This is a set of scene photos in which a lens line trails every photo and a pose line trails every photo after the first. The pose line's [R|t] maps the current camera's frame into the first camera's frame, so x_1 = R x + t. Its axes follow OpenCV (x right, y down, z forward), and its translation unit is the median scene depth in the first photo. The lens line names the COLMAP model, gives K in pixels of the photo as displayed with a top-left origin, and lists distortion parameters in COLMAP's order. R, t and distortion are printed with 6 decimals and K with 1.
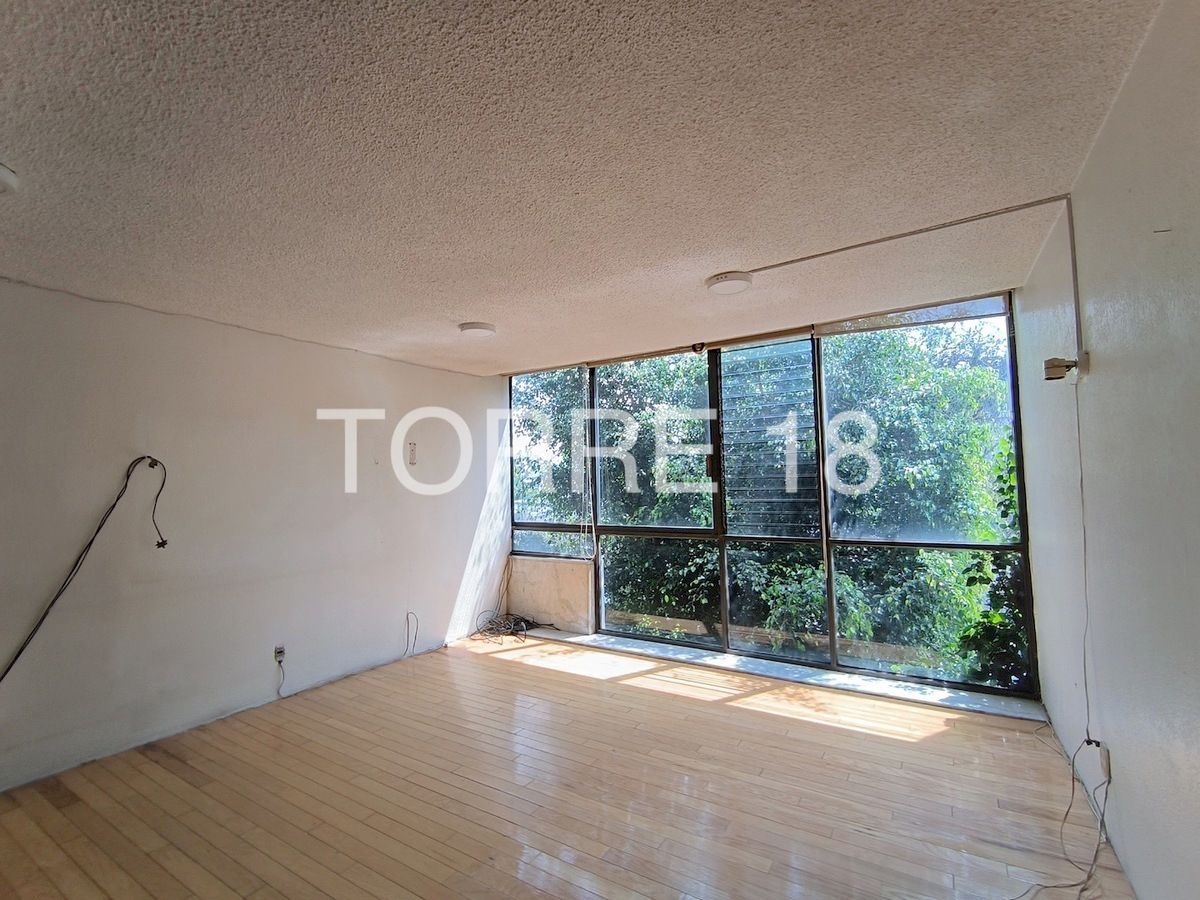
lens RADIAL K [[543.0, 0, 601.0], [0, 543.0, 444.9], [0, 0, 1]] dist [0.002070, 0.001145]
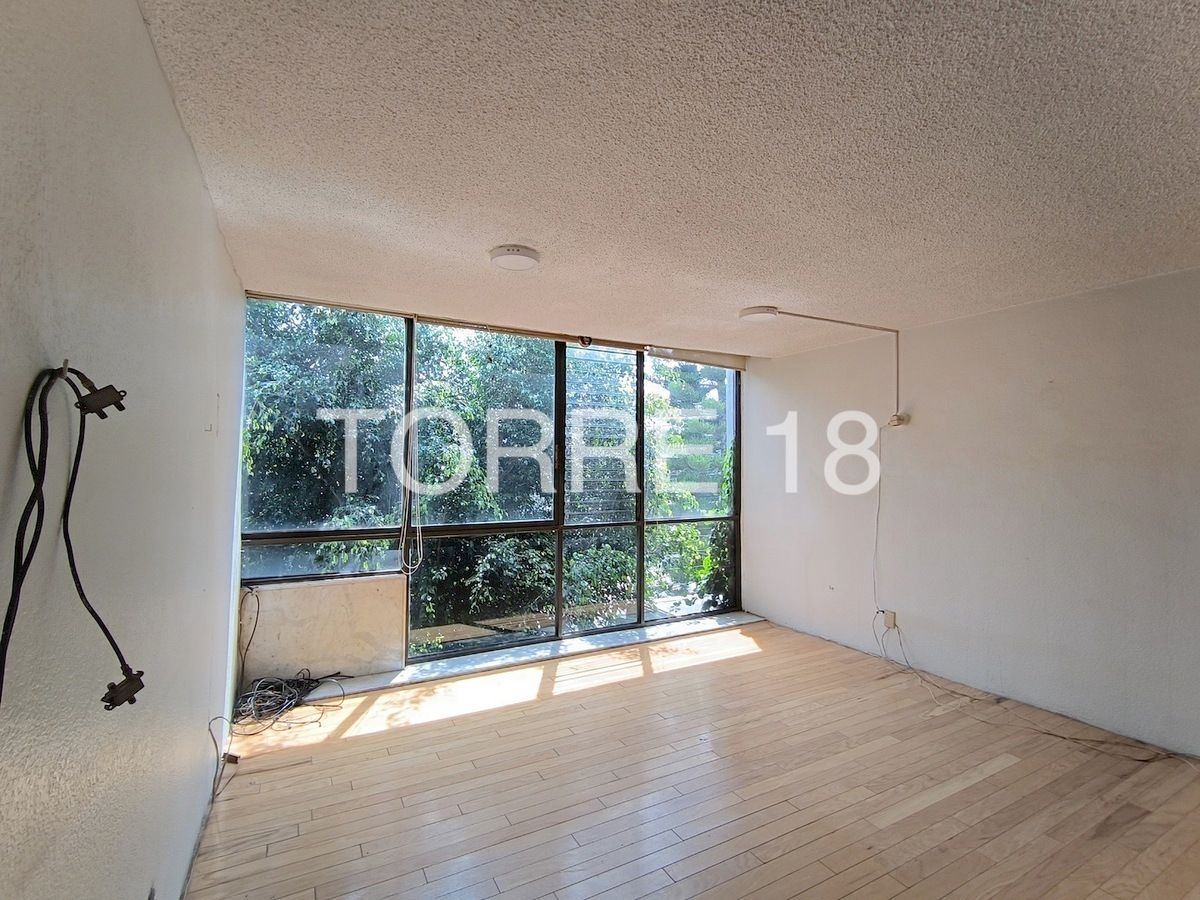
lens RADIAL K [[553.3, 0, 595.2], [0, 553.3, 446.7], [0, 0, 1]] dist [0.003464, -0.004650]
pose [[0.503441, 0.048477, 0.862669, -0.615792], [-0.073691, 0.997196, -0.013031, 0.025525], [-0.860882, -0.057011, 0.505601, 0.407597]]
